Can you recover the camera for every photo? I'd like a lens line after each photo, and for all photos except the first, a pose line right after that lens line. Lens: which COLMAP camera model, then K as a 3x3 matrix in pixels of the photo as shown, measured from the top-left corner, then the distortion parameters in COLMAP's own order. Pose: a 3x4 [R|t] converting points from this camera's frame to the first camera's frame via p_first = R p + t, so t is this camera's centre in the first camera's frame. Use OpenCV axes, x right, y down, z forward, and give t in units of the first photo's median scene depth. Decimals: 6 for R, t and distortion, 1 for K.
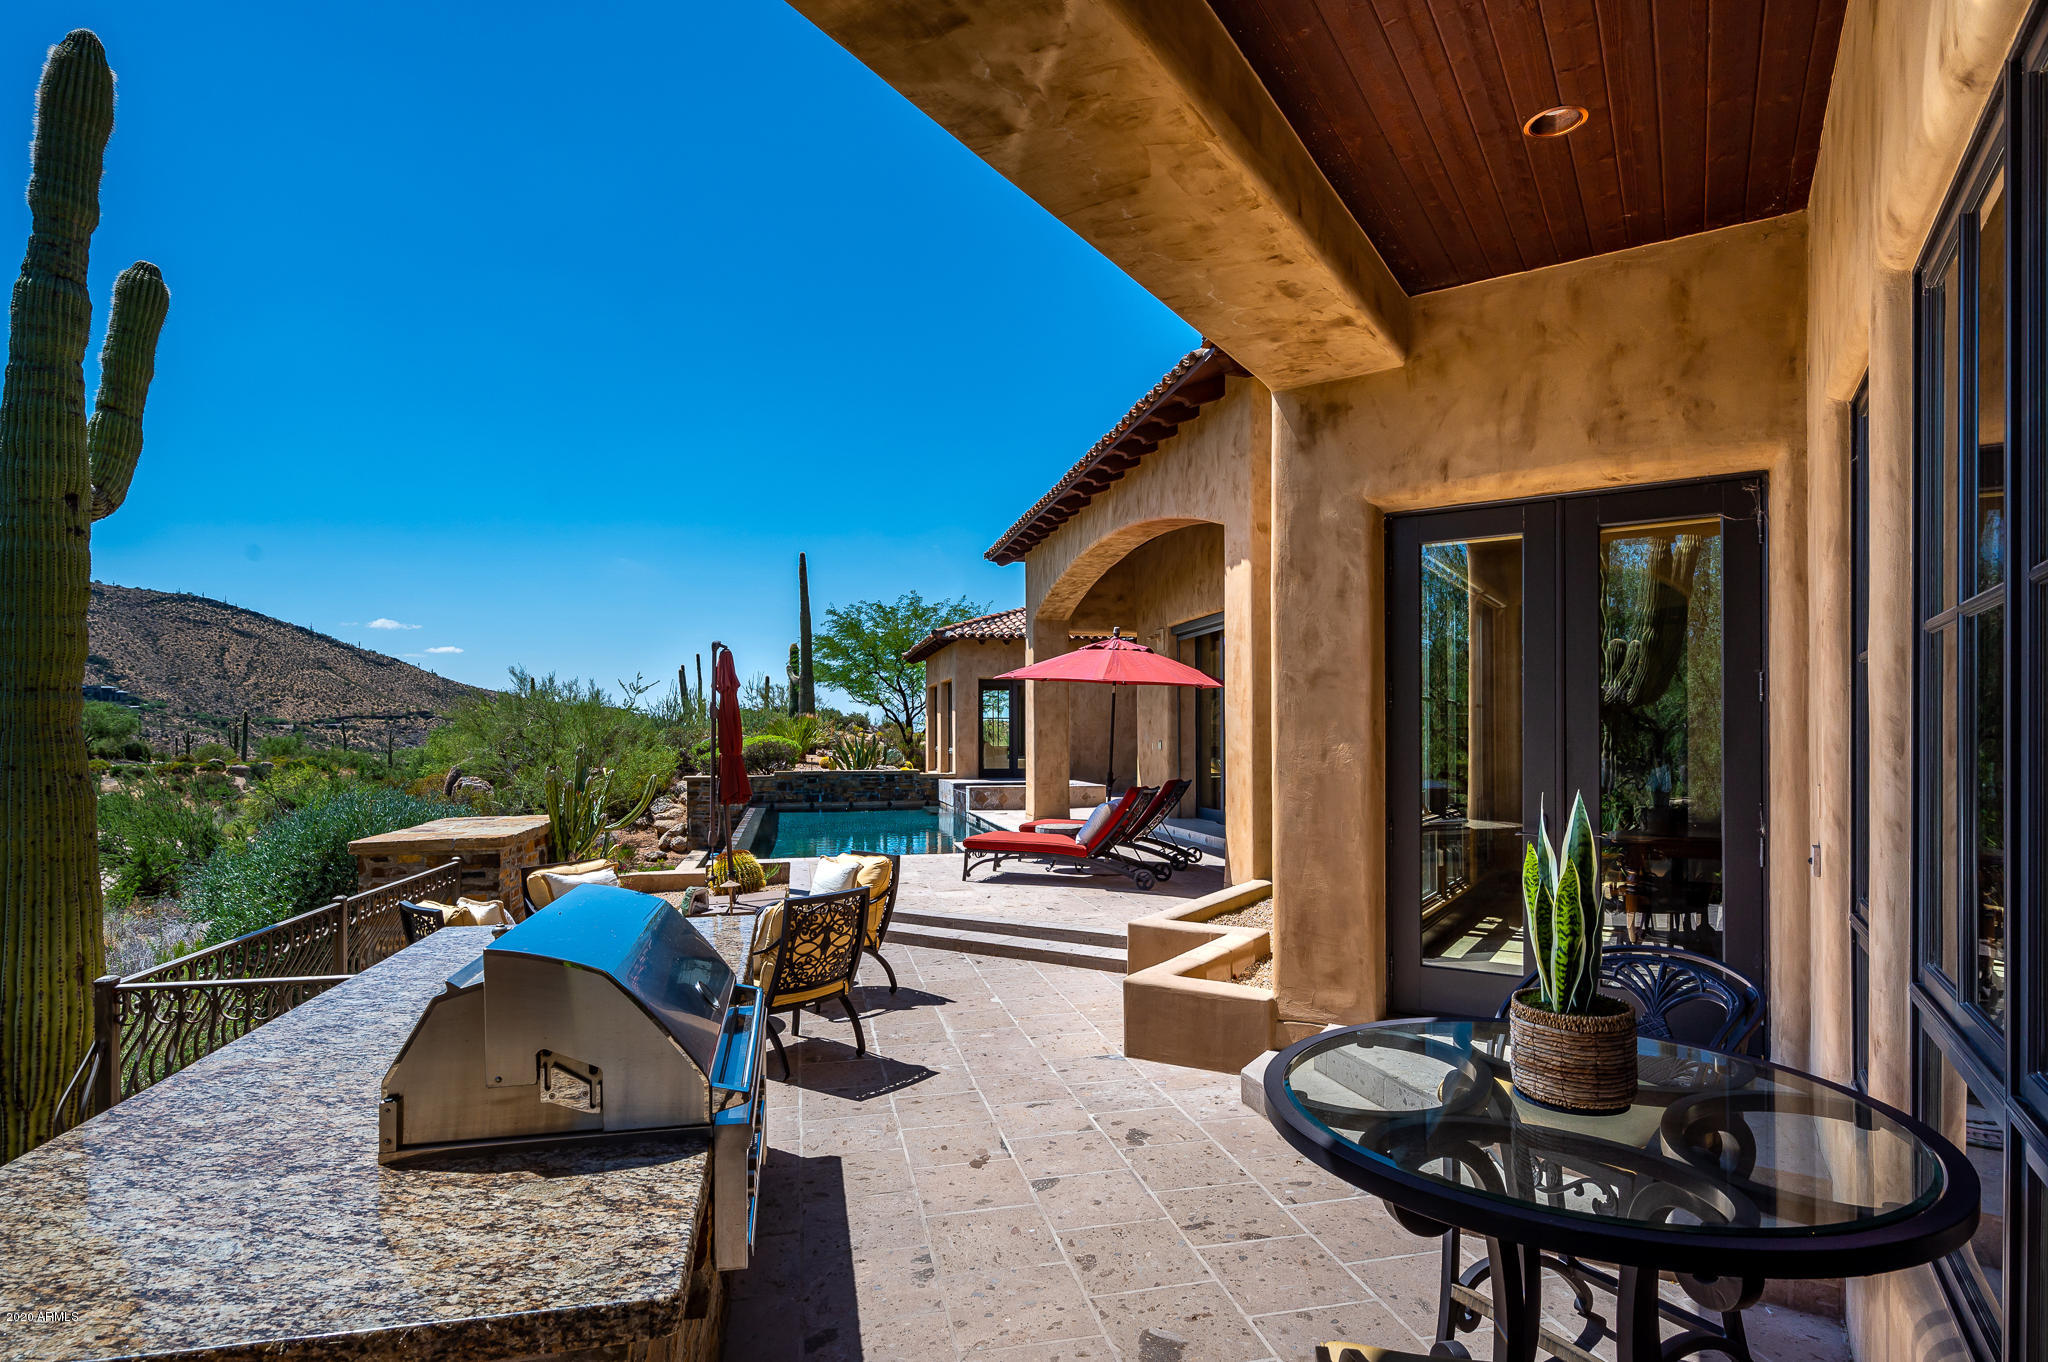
lens RADIAL K [[1025.5, 0, 1023.9], [0, 1025.5, 737.3], [0, 0, 1]] dist [0.000812, 0.000315]
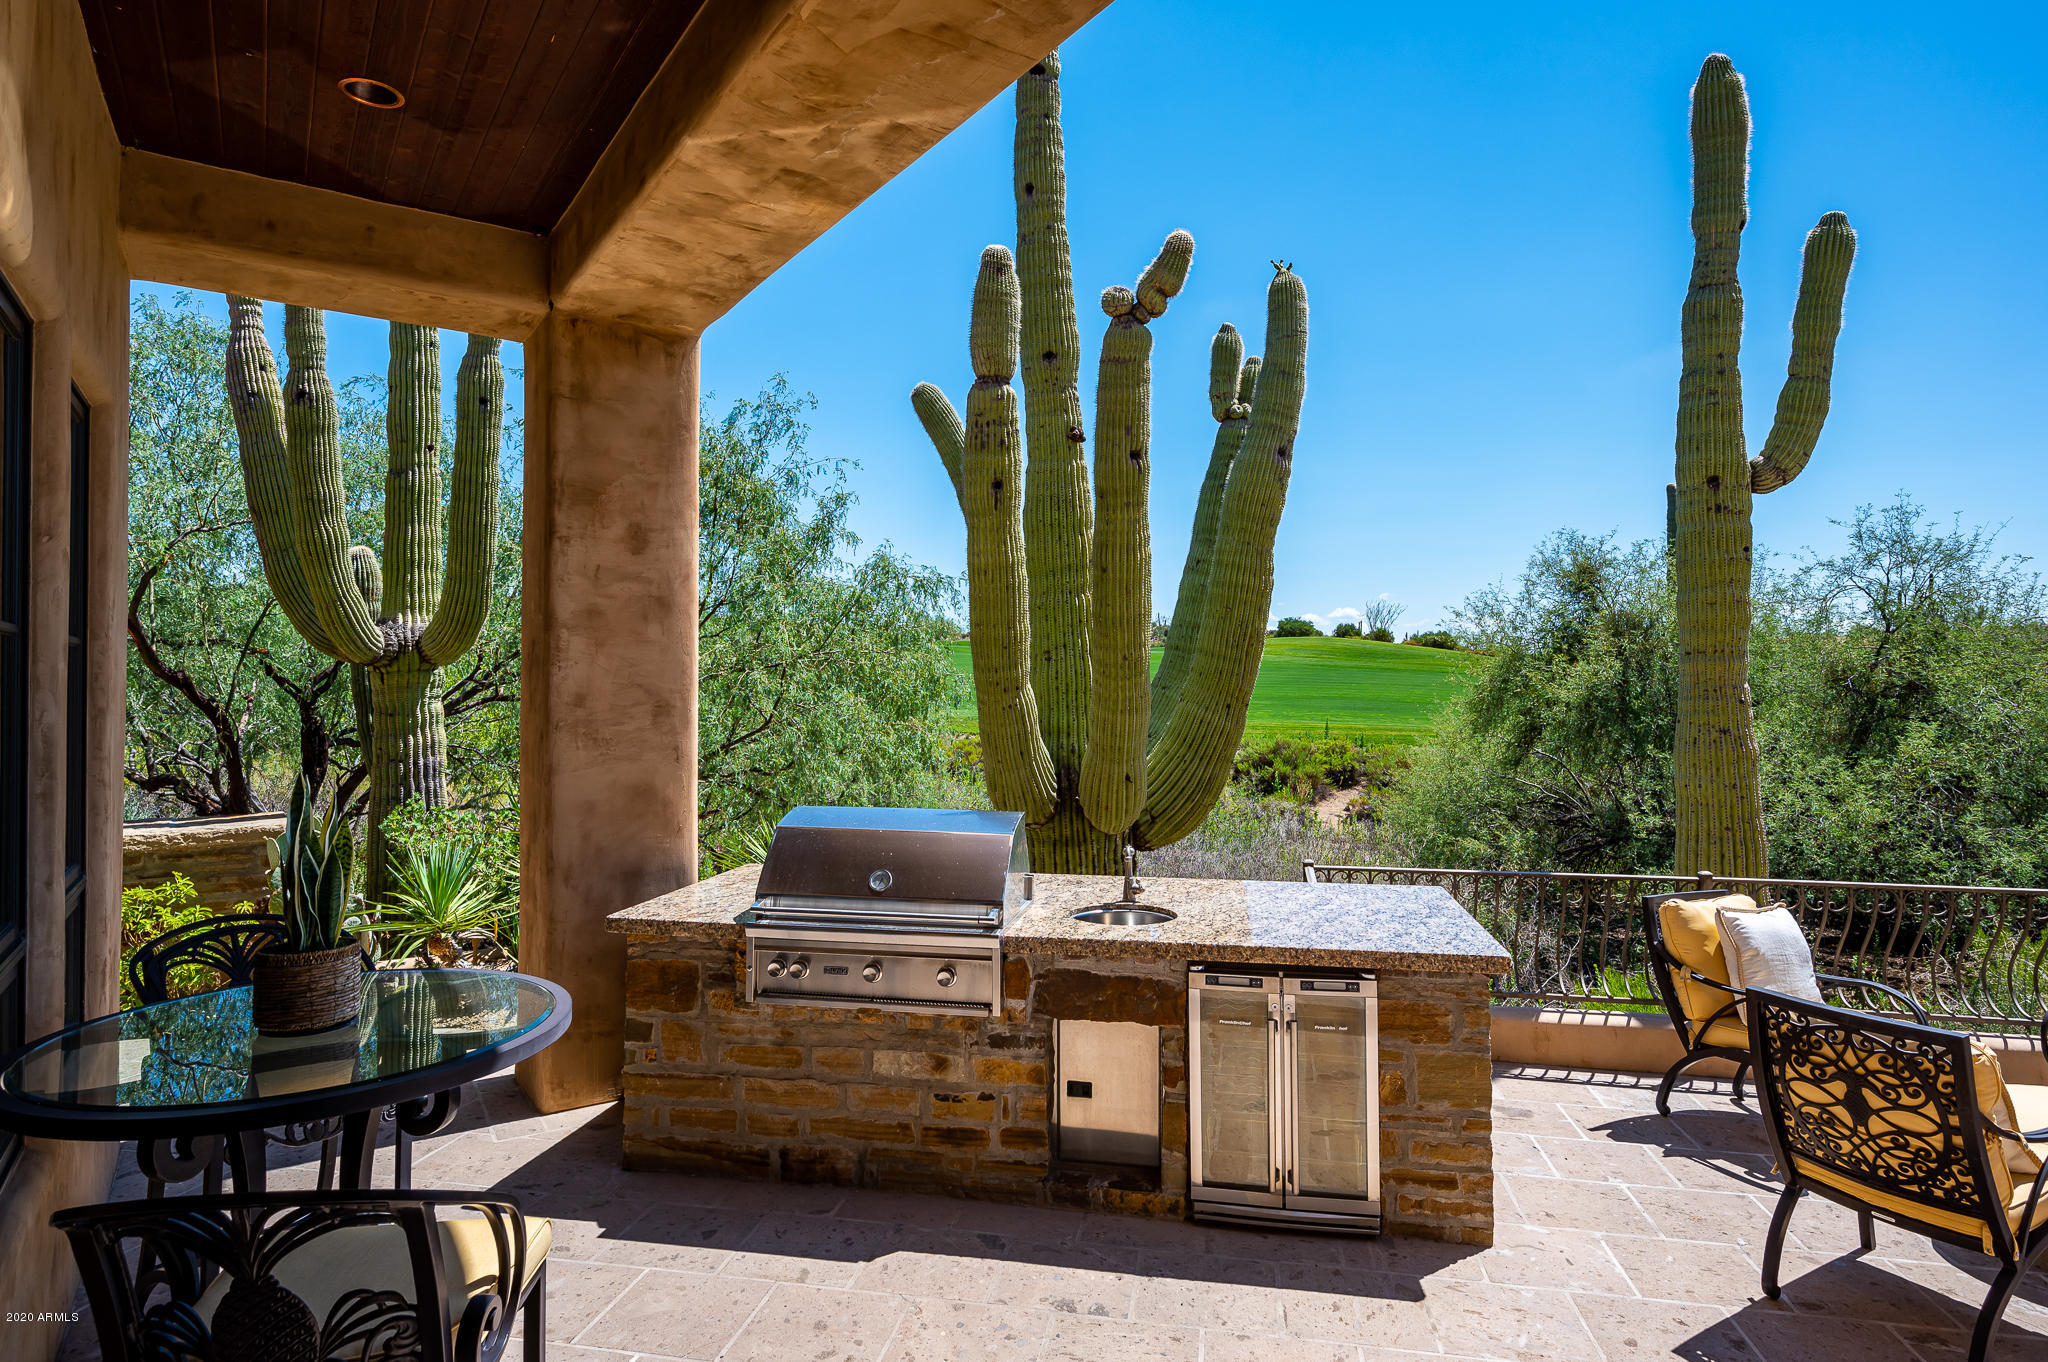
lens RADIAL K [[1134.1, 0, 1022.3], [0, 1134.1, 663.3], [0, 0, 1]] dist [0.001246, 0.000751]
pose [[-0.385624, -0.010124, -0.922601, 0.147107], [-0.000244, 0.999941, -0.010871, -0.006253], [0.922656, -0.003967, -0.385603, 0.233343]]
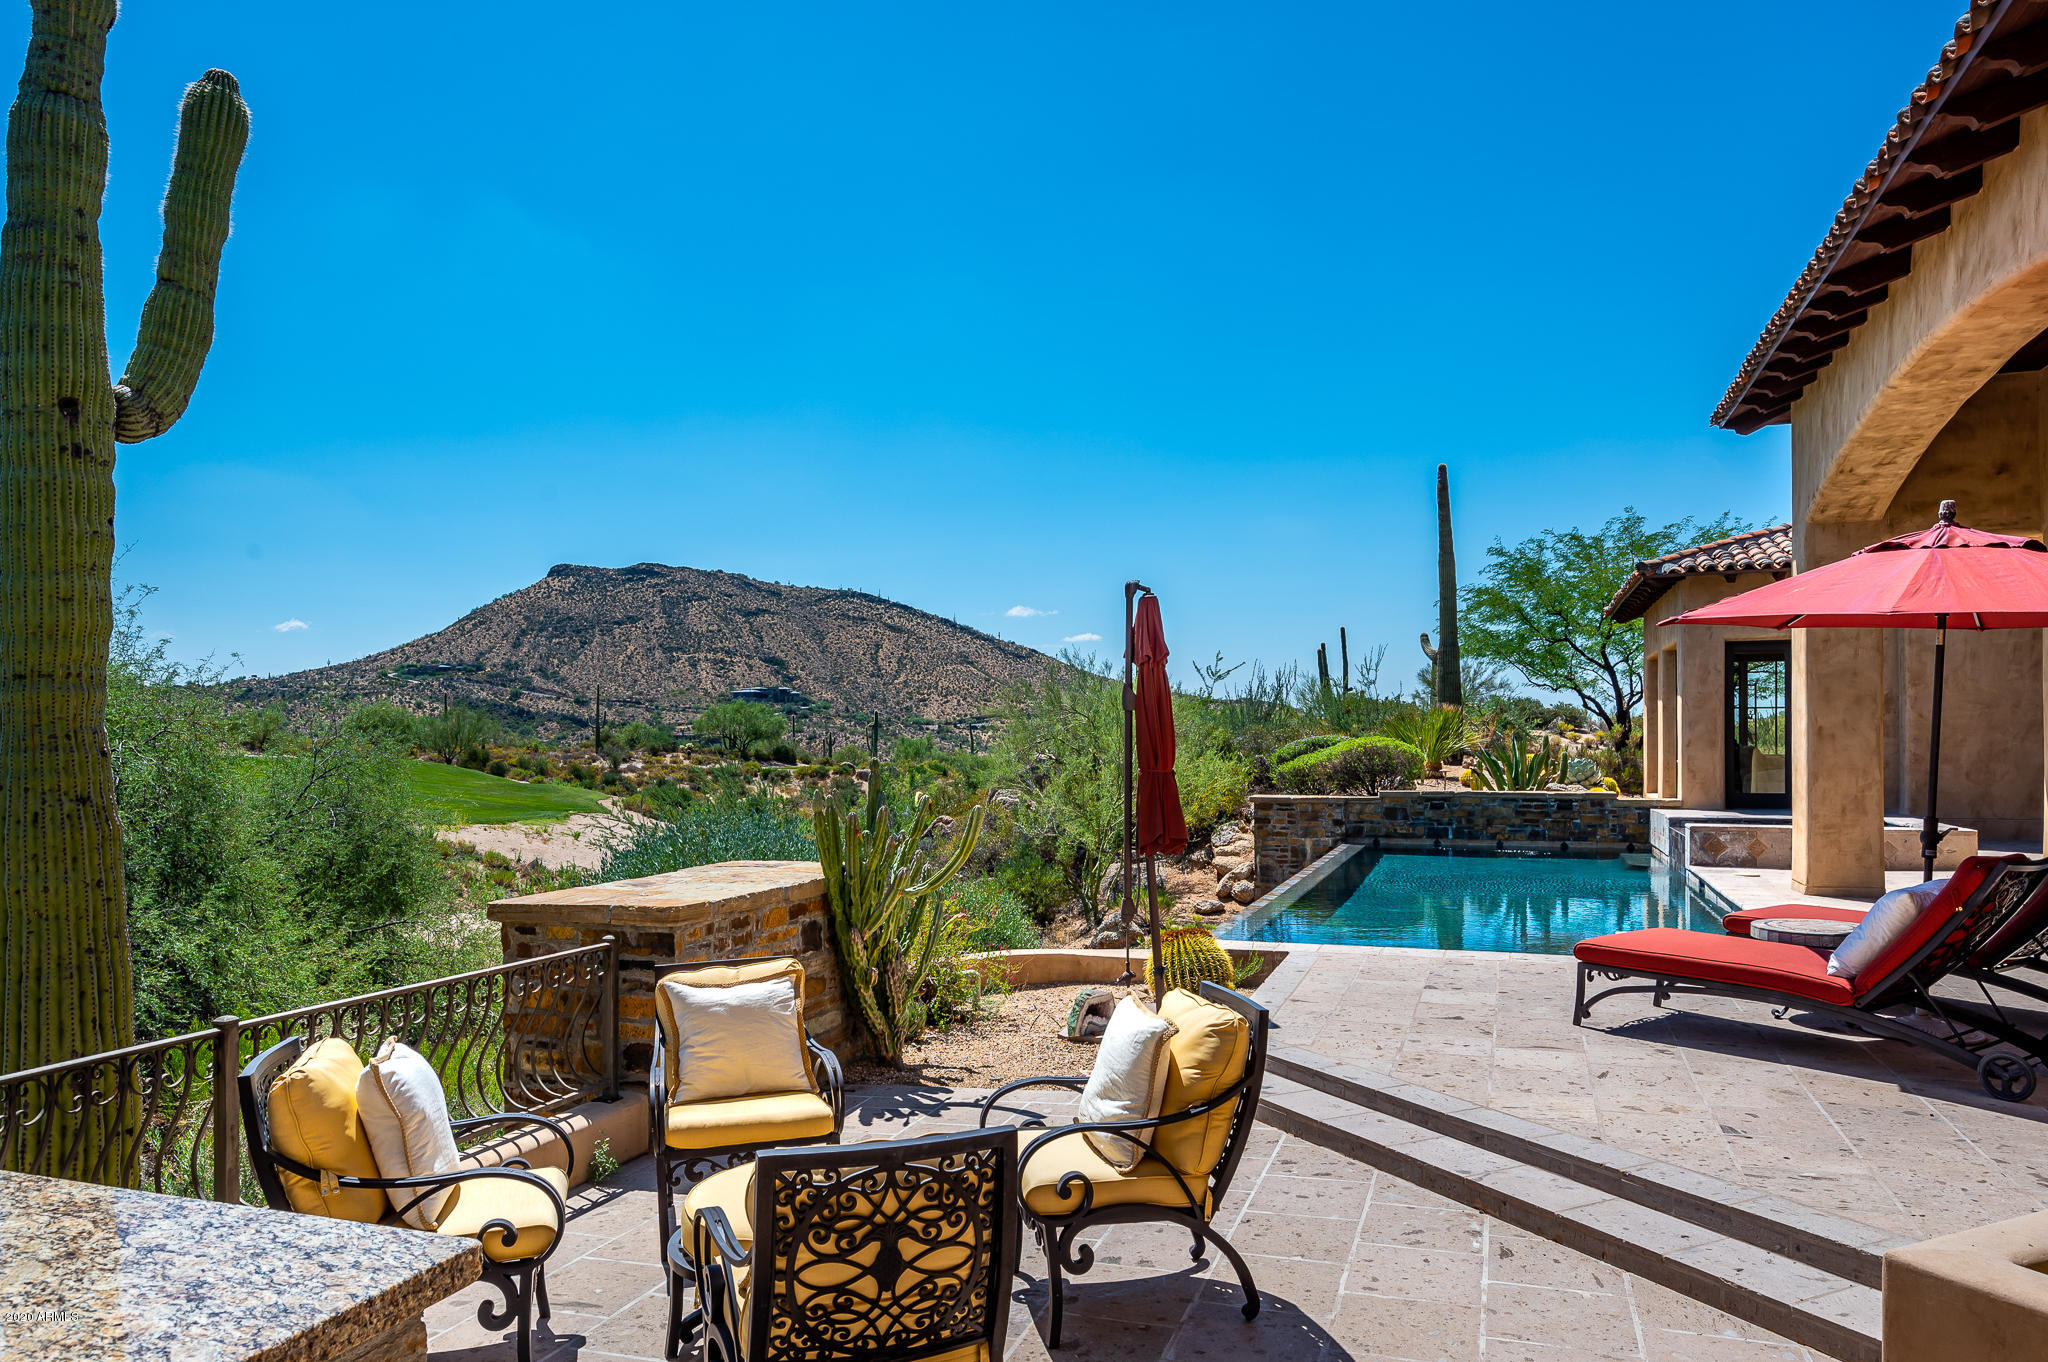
lens RADIAL K [[1370.0, 0, 1023.5], [0, 1370.0, 741.8], [0, 0, 1]] dist [0.000367, -0.002775]
pose [[0.851463, 0.000584, -0.524415, 0.036747], [0.000595, 0.999998, 0.002080, -0.000893], [0.524415, -0.002083, 0.851460, 0.161928]]
